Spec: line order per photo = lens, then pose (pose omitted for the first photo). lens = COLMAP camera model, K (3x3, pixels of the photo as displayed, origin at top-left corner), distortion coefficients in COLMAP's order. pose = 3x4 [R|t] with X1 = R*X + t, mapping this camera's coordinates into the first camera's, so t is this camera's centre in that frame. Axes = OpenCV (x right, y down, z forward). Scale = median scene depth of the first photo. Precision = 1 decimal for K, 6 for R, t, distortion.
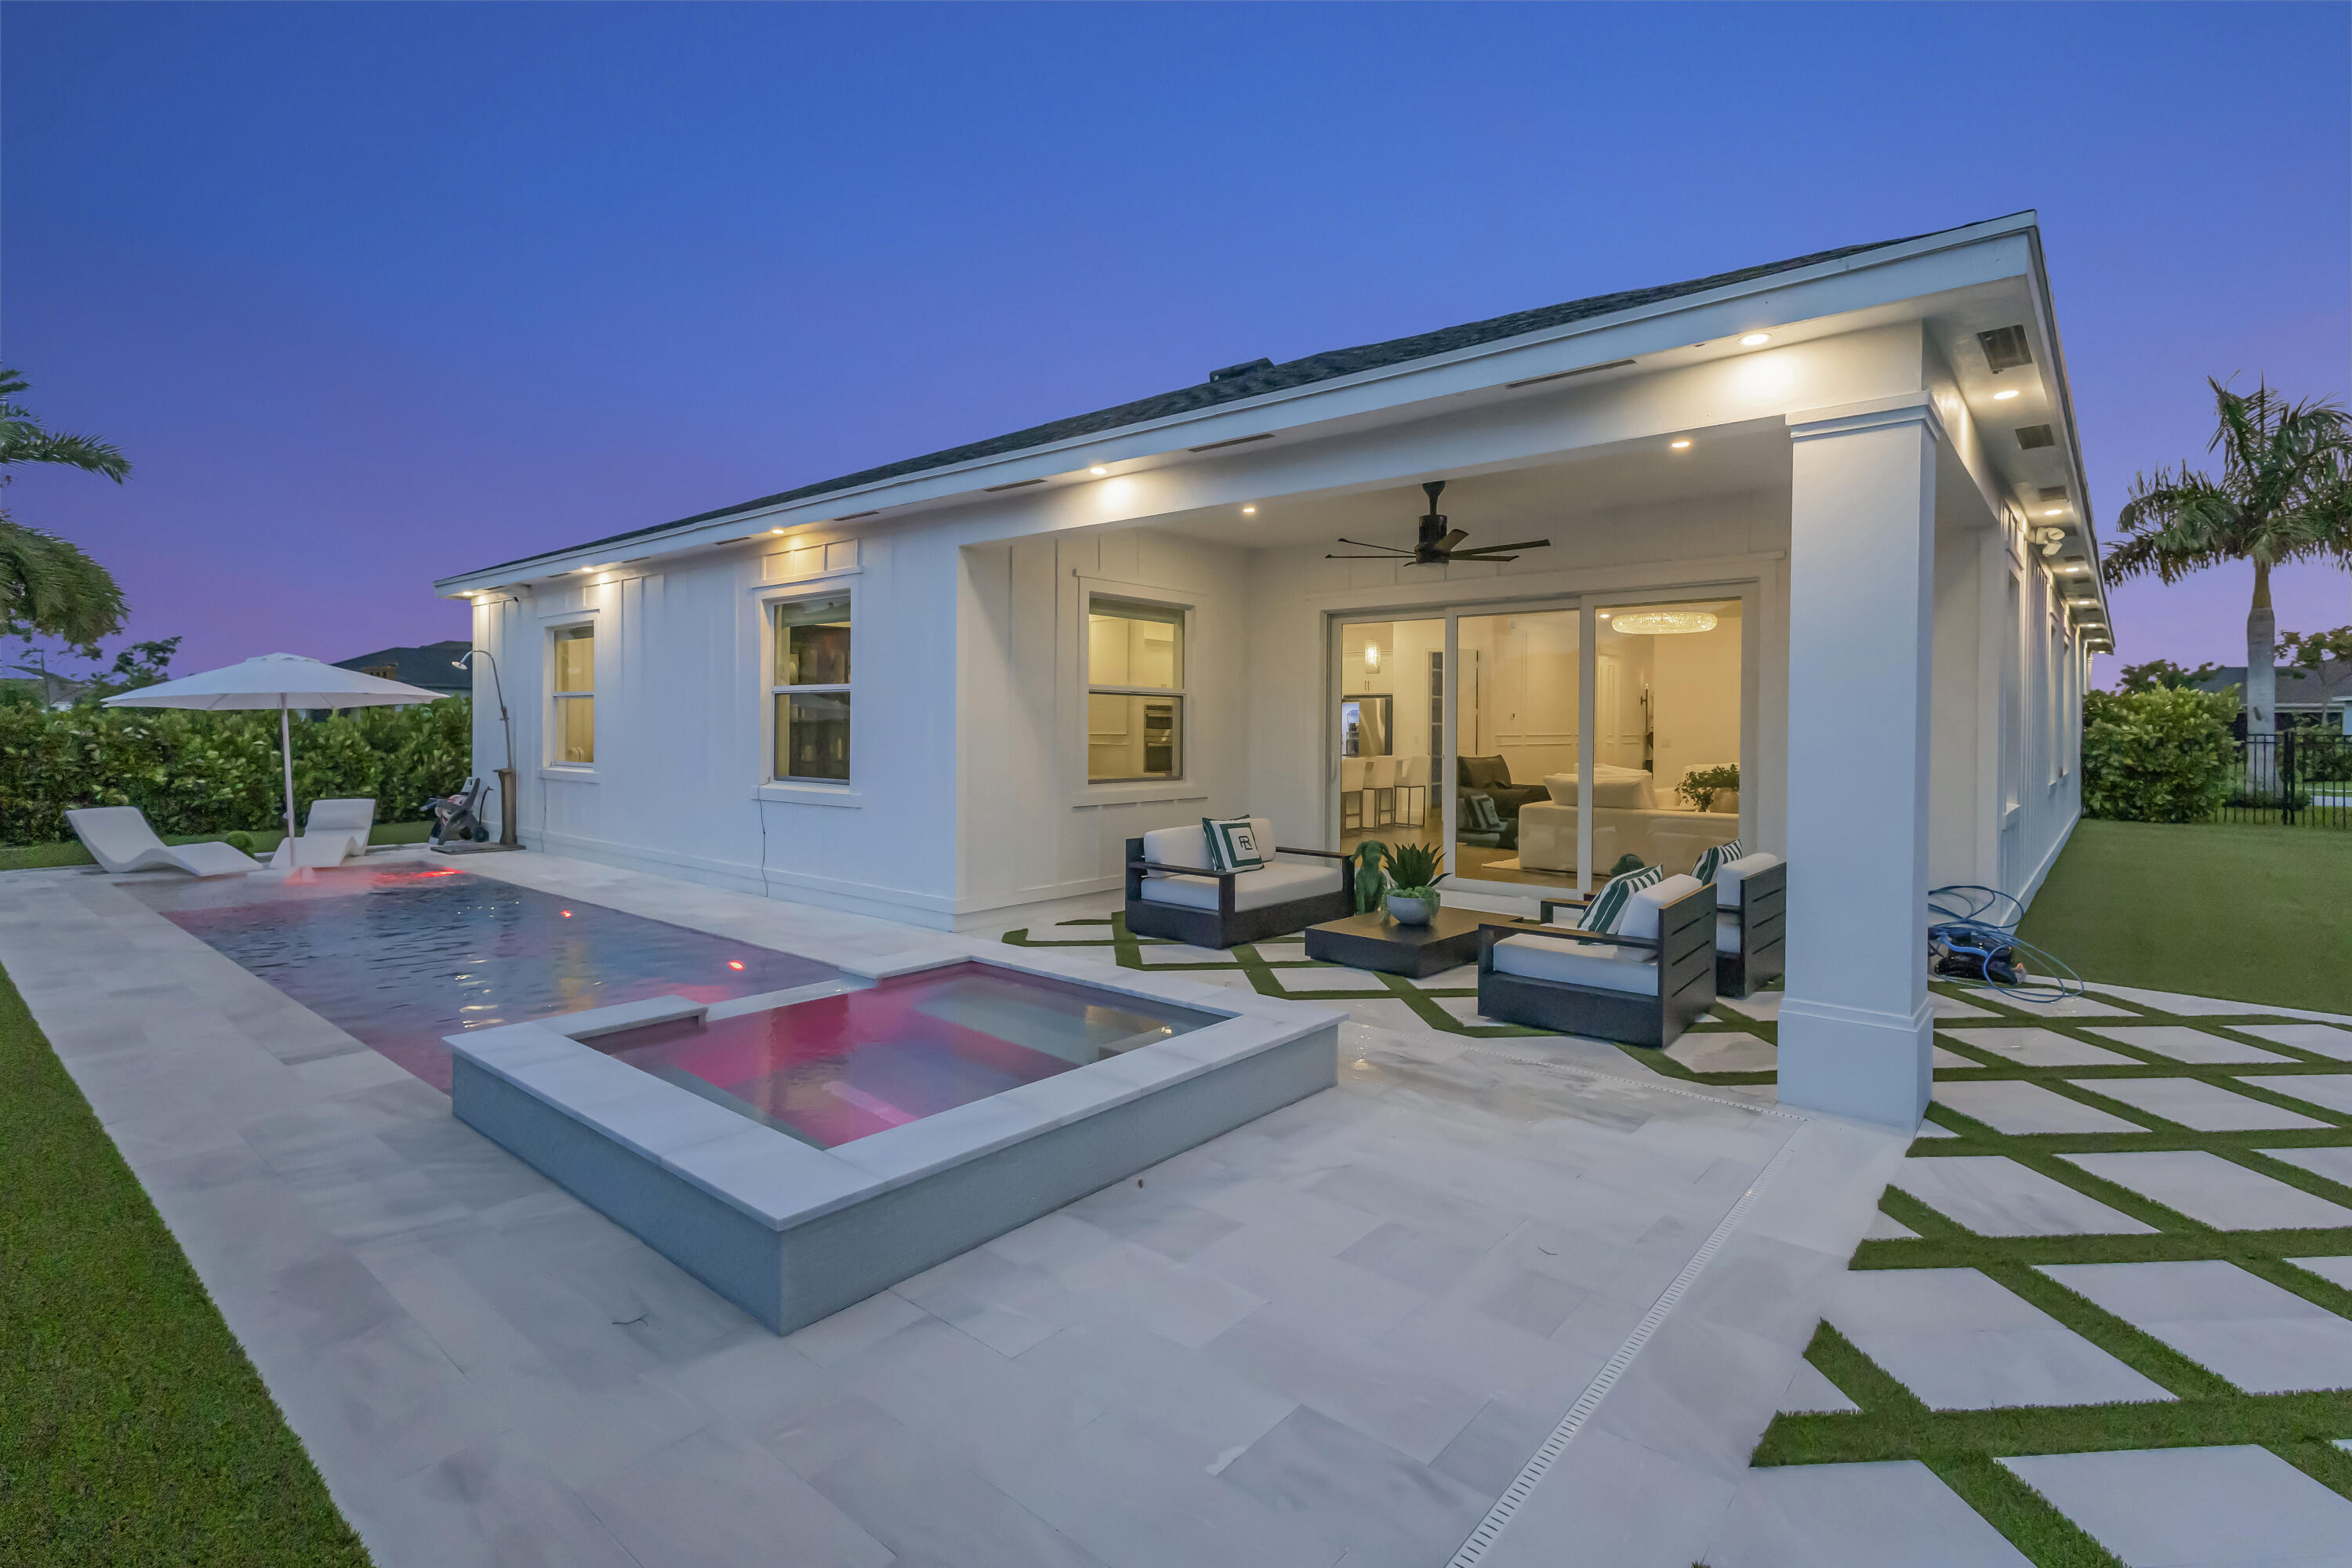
lens RADIAL K [[1115.1, 0, 1193.3], [0, 1115.1, 735.8], [0, 0, 1]] dist [0.005263, 0.000195]
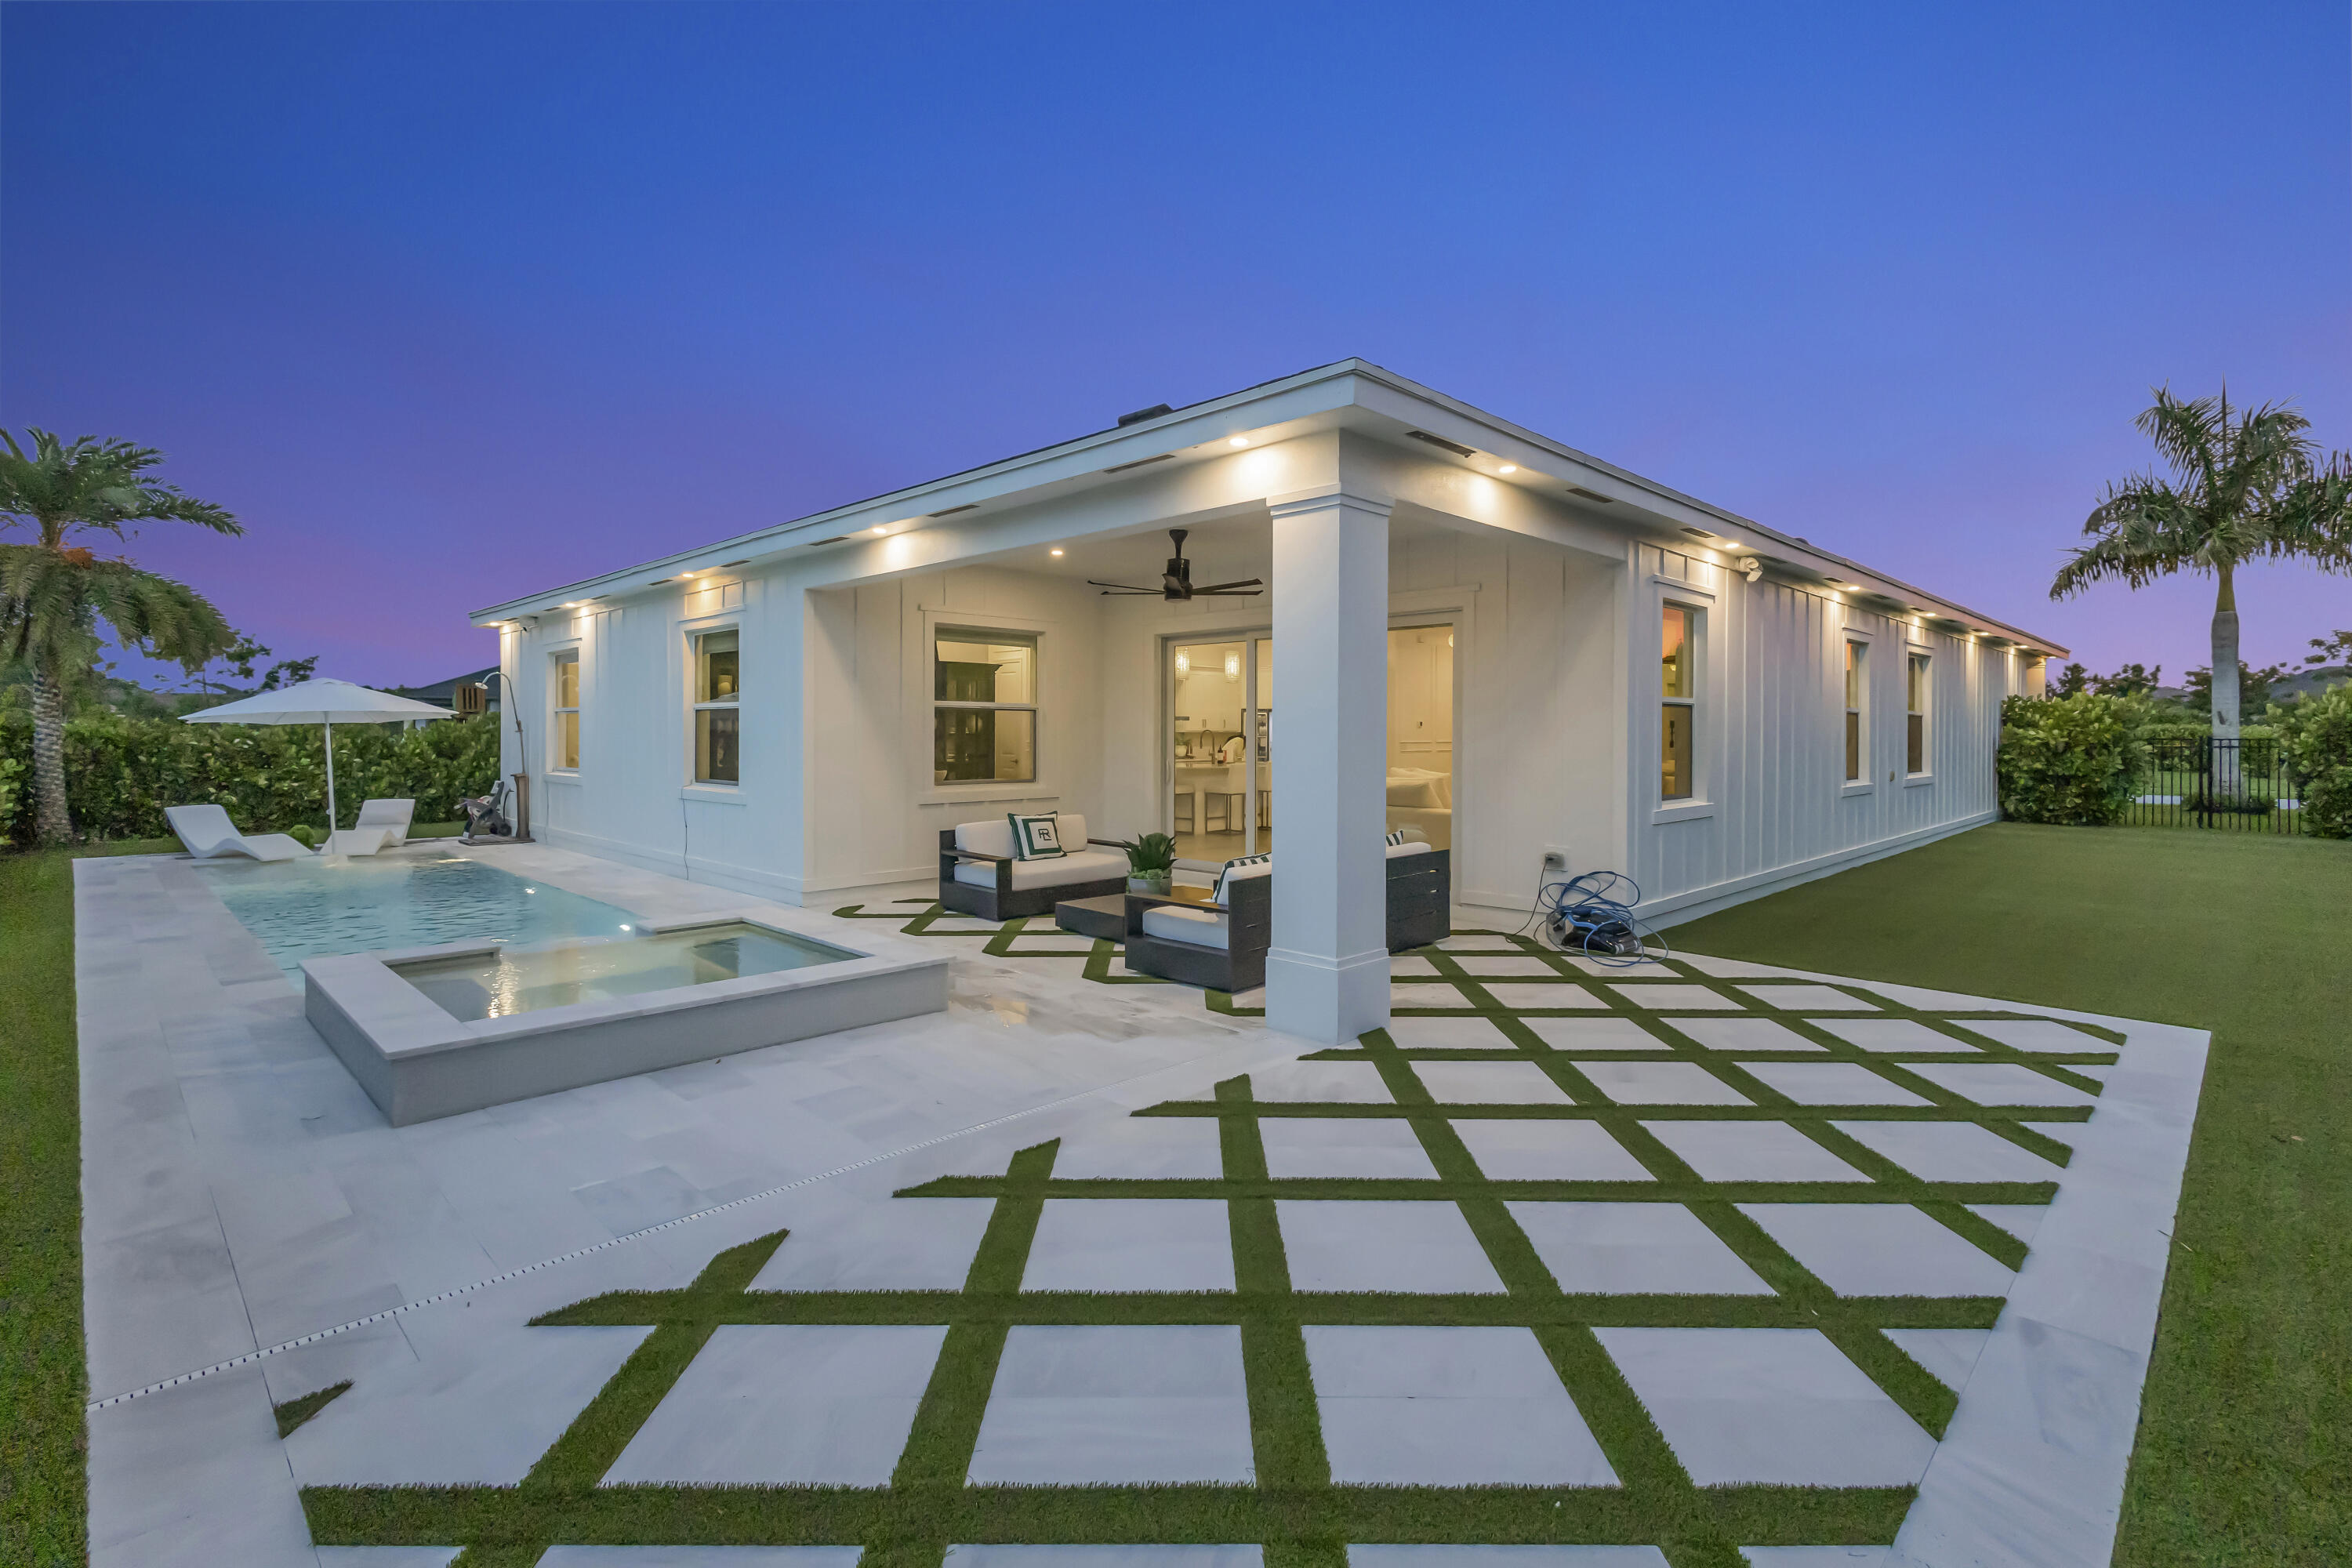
lens RADIAL K [[1106.0, 0, 1191.7], [0, 1106.0, 738.2], [0, 0, 1]] dist [0.002887, 0.000654]
pose [[0.996265, -0.003456, -0.086281, 0.211151], [0.003162, 0.999989, -0.003548, -0.001205], [0.086292, 0.003262, 0.996265, -0.109828]]
